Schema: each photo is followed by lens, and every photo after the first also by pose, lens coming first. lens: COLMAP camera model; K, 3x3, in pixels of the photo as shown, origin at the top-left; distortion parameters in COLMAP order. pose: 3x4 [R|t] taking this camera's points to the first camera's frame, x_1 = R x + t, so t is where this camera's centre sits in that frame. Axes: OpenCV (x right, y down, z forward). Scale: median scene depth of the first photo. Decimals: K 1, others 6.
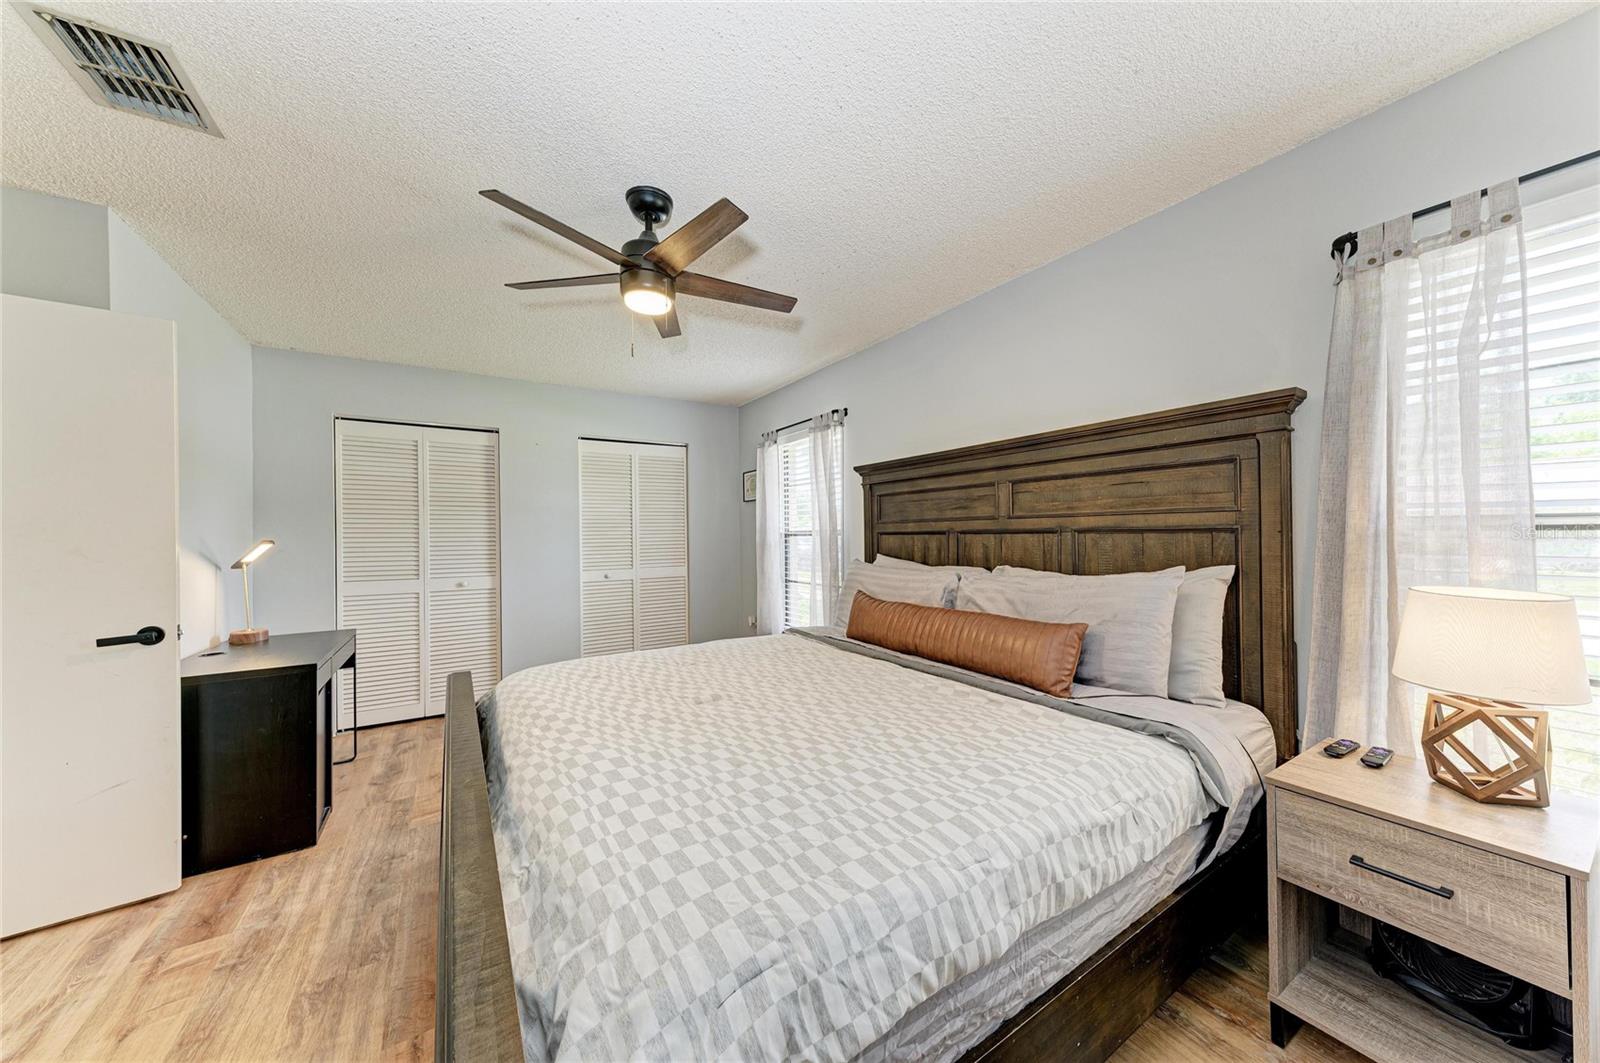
lens RADIAL K [[538.2, 0, 801.1], [0, 538.2, 534.4], [0, 0, 1]] dist [0.018485, -0.003974]
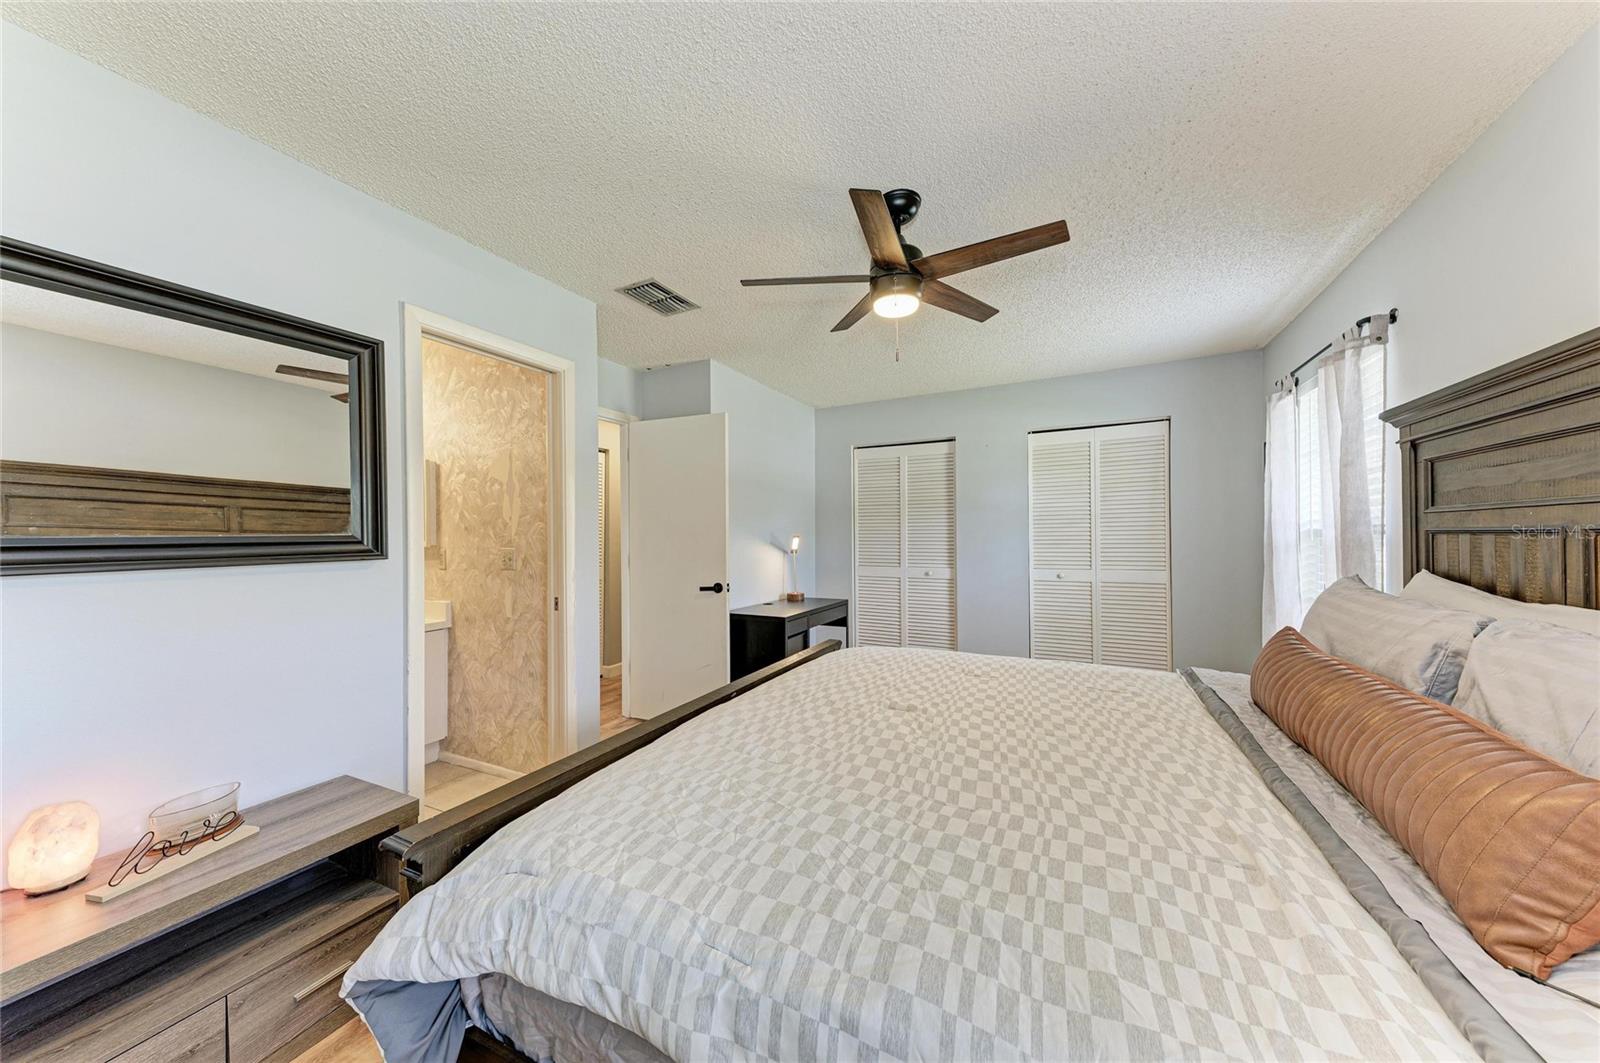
lens RADIAL K [[538.2, 0, 801.1], [0, 538.2, 534.4], [0, 0, 1]] dist [0.018485, -0.003974]
pose [[0.511535, 0.006161, -0.859240, 0.485044], [0.002481, 0.999960, 0.008646, -0.008050], [0.859259, -0.006554, 0.511499, 0.314990]]
